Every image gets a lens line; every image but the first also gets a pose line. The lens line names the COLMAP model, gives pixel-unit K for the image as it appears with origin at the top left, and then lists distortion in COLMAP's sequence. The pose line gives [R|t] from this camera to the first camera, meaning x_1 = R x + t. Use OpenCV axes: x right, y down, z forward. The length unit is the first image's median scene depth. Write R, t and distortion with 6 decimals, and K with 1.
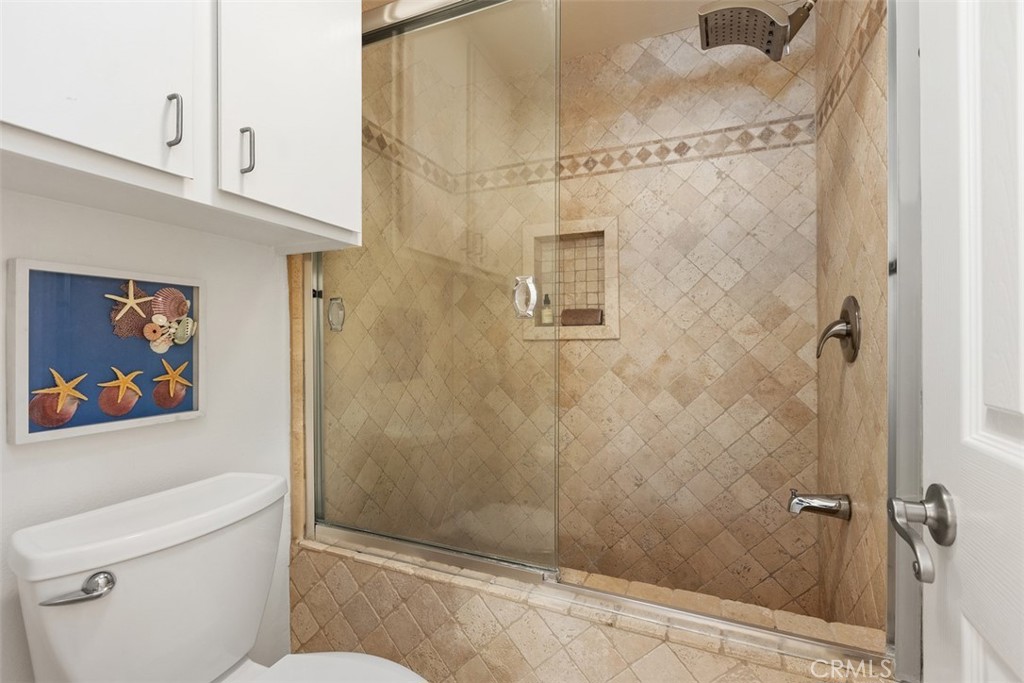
lens RADIAL K [[467.7, 0, 515.6], [0, 467.7, 338.9], [0, 0, 1]] dist [0.000432, -0.000065]
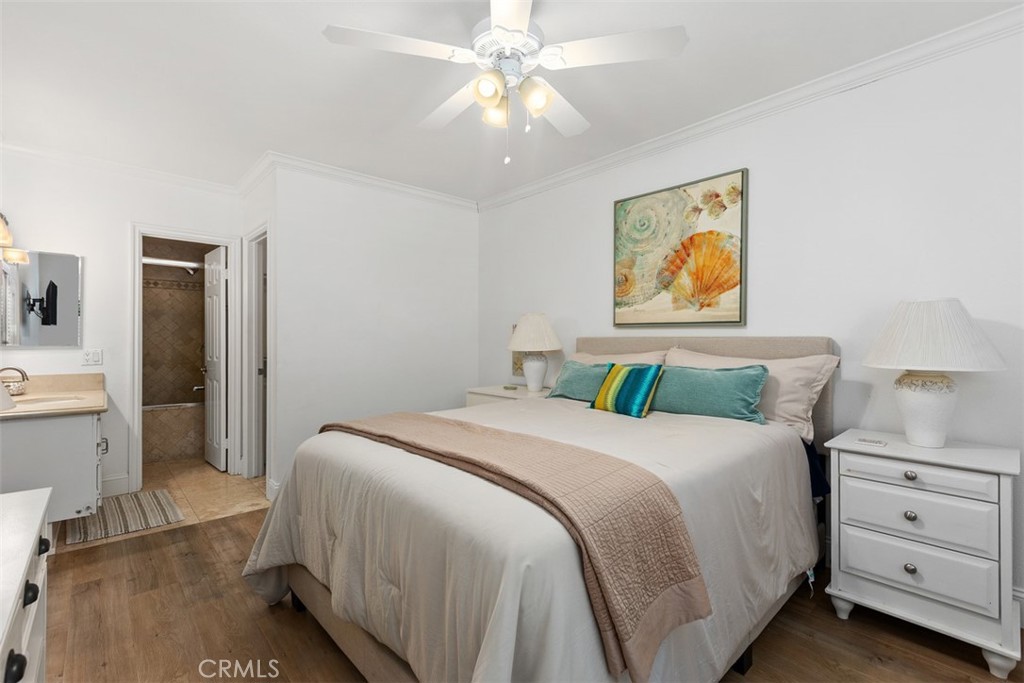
lens RADIAL K [[467.7, 0, 515.6], [0, 467.7, 338.9], [0, 0, 1]] dist [0.000432, -0.000065]
pose [[0.416448, 0.004881, 0.909146, -1.382220], [-0.006391, 0.999977, -0.002441, -0.061612], [-0.909137, -0.004794, 0.416469, -2.301657]]
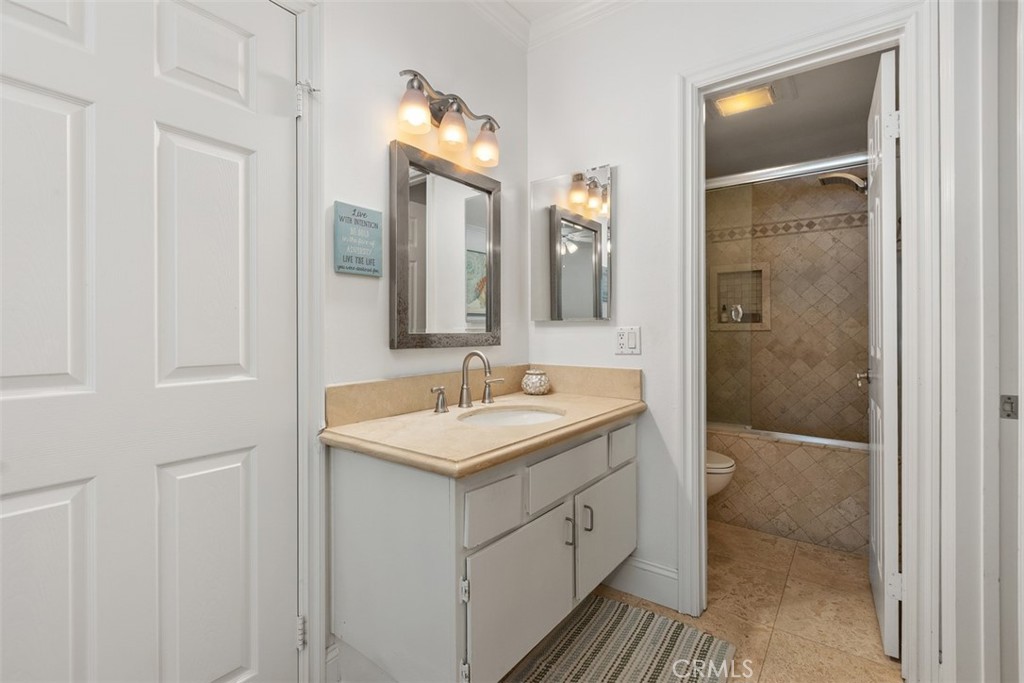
lens RADIAL K [[461.4, 0, 513.2], [0, 461.4, 330.6], [0, 0, 1]] dist [-0.001829, -0.000314]
pose [[0.971481, 0.001318, -0.237115, -0.331659], [-0.000559, 0.999995, 0.003269, -0.004376], [0.237118, -0.003043, 0.971476, -0.984809]]
